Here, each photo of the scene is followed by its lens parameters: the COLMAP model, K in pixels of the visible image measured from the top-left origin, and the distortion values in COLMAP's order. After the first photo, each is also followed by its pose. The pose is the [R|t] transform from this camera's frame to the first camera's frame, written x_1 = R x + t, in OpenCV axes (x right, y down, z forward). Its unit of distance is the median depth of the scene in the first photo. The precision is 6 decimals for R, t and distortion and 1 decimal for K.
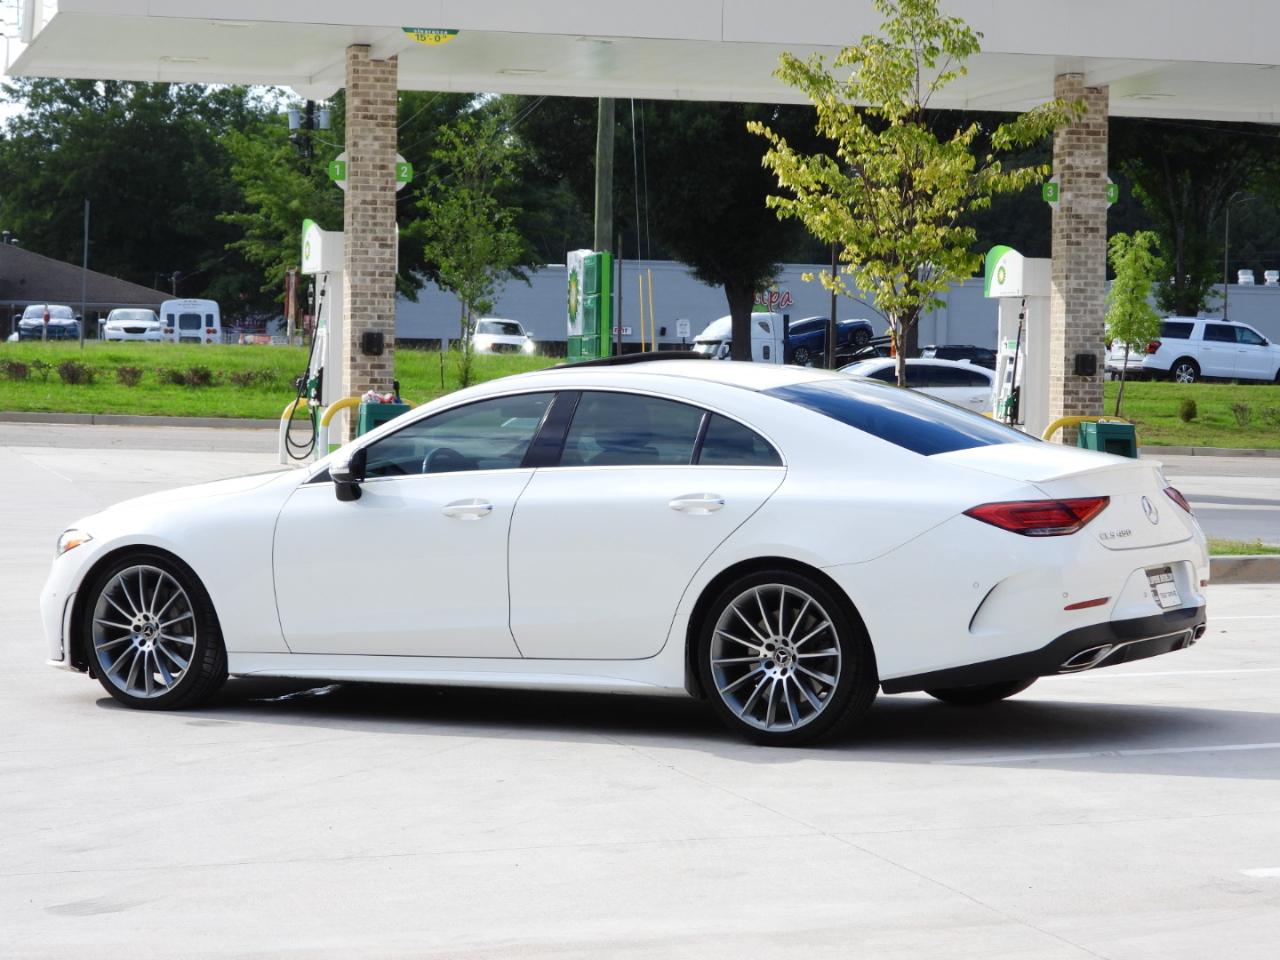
lens RADIAL K [[3764.1, 0, 650.0], [0, 3764.1, 485.9], [0, 0, 1]] dist [0.041489, 0.000000]
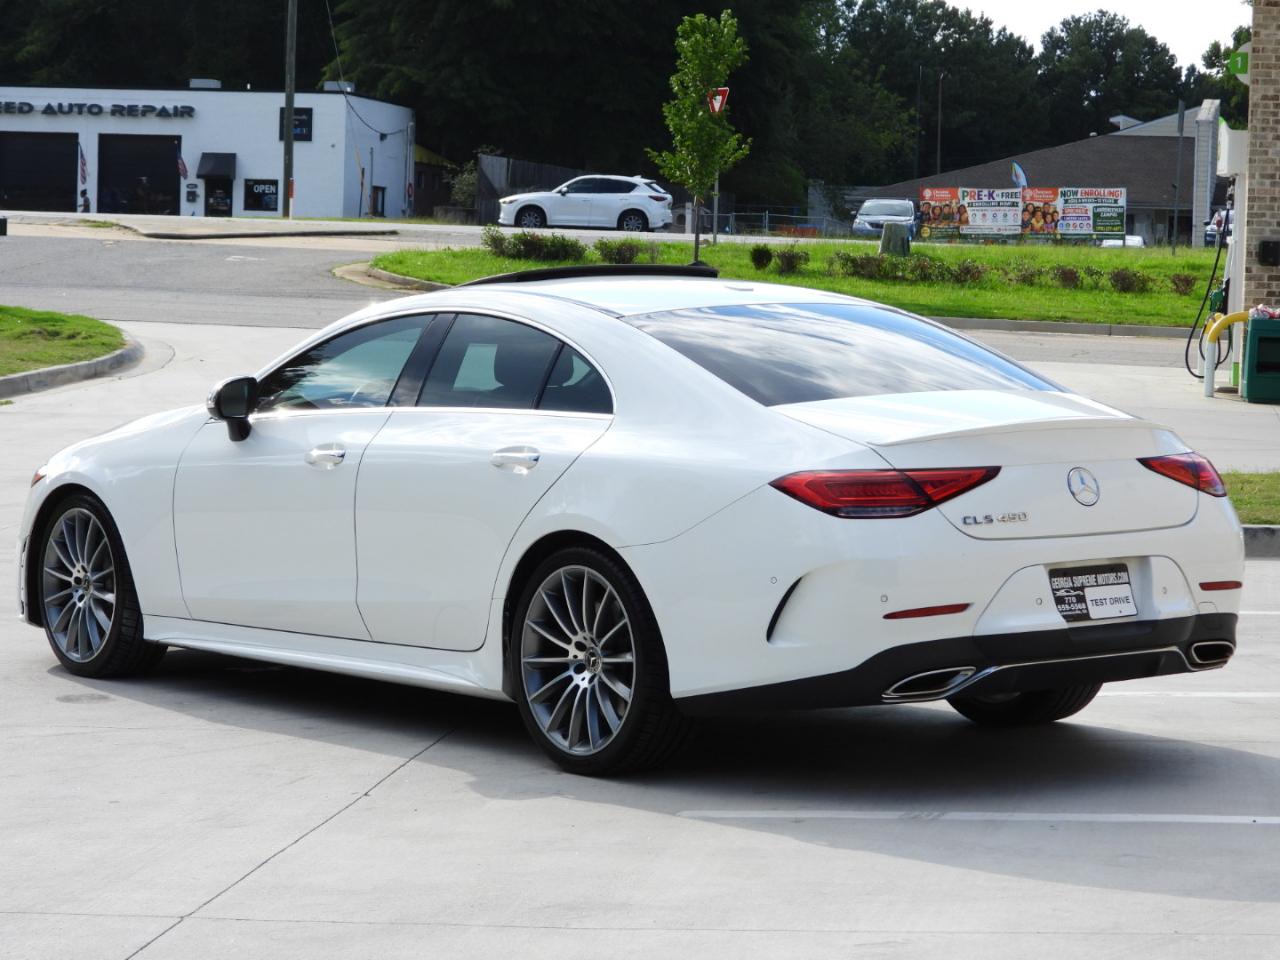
lens RADIAL K [[3764.1, 0, 642.6], [0, 3764.1, 476.4], [0, 0, 1]] dist [0.041489, 0.000000]
pose [[0.937149, 0.033716, -0.347298, 0.275011], [-0.025939, 0.999298, 0.027017, -0.011889], [0.347965, -0.016310, 0.937366, 0.243730]]
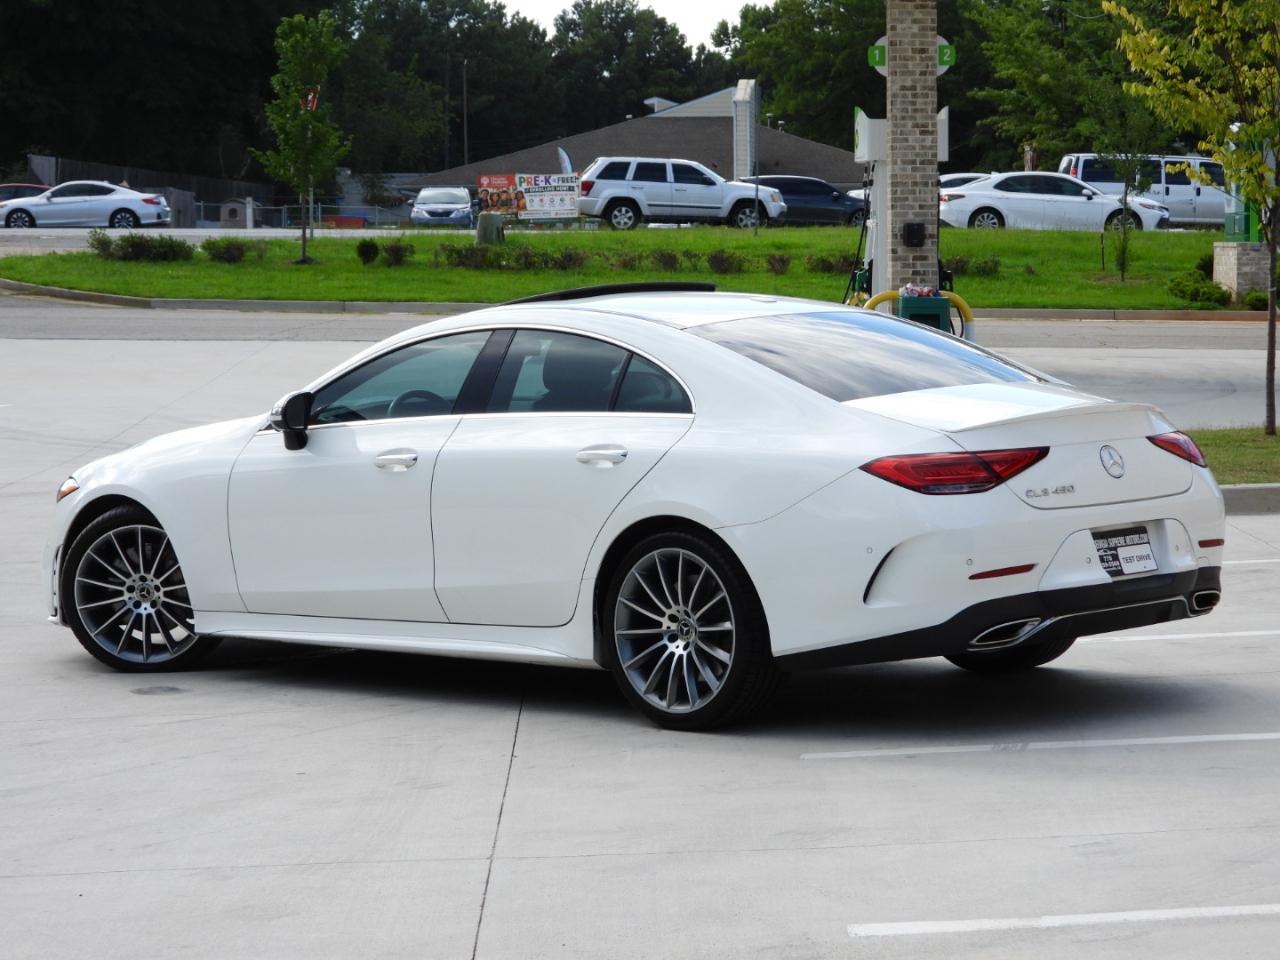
lens RADIAL K [[3764.1, 0, 625.7], [0, 3764.1, 477.3], [0, 0, 1]] dist [0.041489, 0.000000]
pose [[0.973782, -0.003930, -0.227450, 0.196774], [0.011132, 0.999476, 0.030390, -0.015547], [0.227211, -0.032125, 0.973316, 0.115806]]
